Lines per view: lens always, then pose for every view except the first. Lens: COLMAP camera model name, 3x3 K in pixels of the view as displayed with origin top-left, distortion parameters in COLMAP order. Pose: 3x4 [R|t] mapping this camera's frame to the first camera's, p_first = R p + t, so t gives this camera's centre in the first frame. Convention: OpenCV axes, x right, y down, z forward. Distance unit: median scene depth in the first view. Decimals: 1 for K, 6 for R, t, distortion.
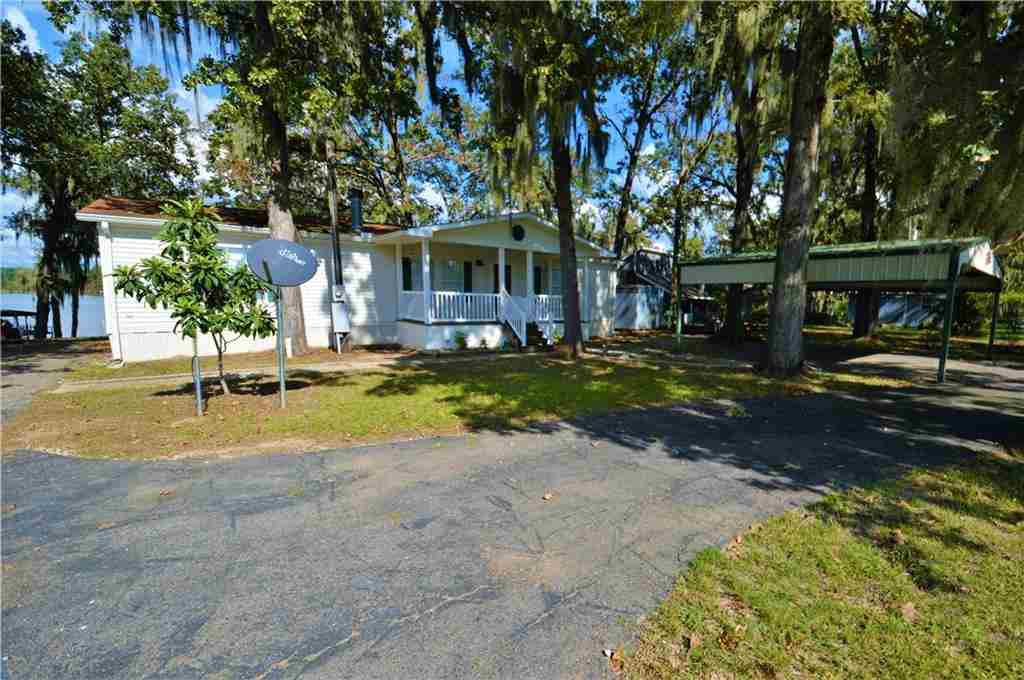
lens RADIAL K [[455.1, 0, 577.3], [0, 455.1, 346.7], [0, 0, 1]] dist [0.022550, -0.017941]
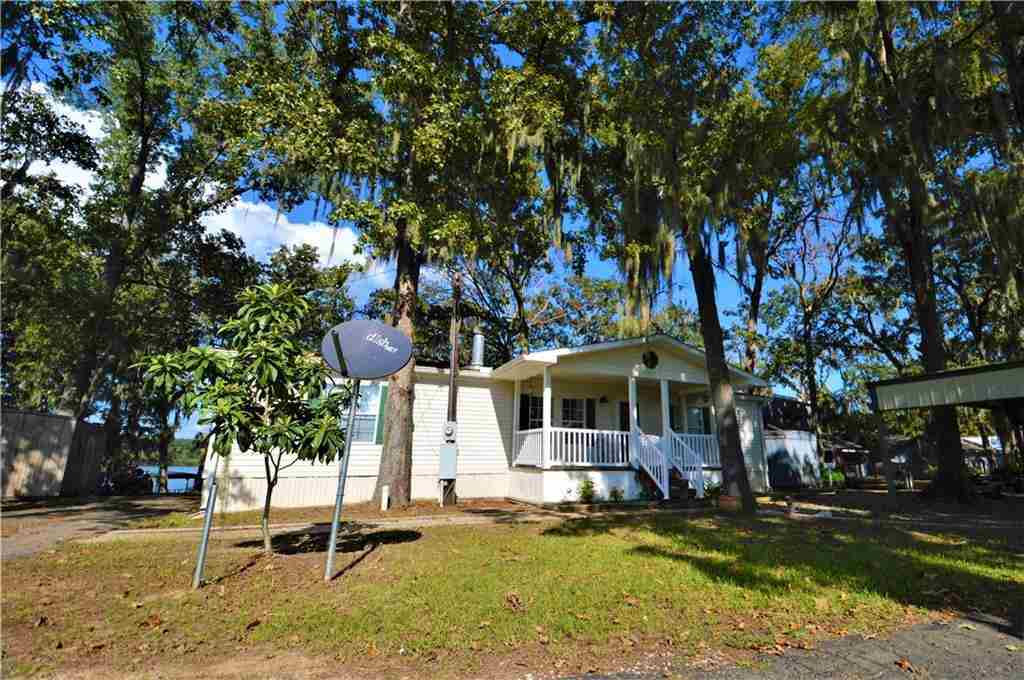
lens RADIAL K [[455.1, 0, 577.3], [0, 455.1, 346.7], [0, 0, 1]] dist [0.022550, -0.017941]
pose [[0.973016, -0.070075, -0.219841, -0.073072], [-0.010412, 0.938464, -0.345221, 0.022053], [0.230504, 0.338194, 0.912410, 0.181672]]
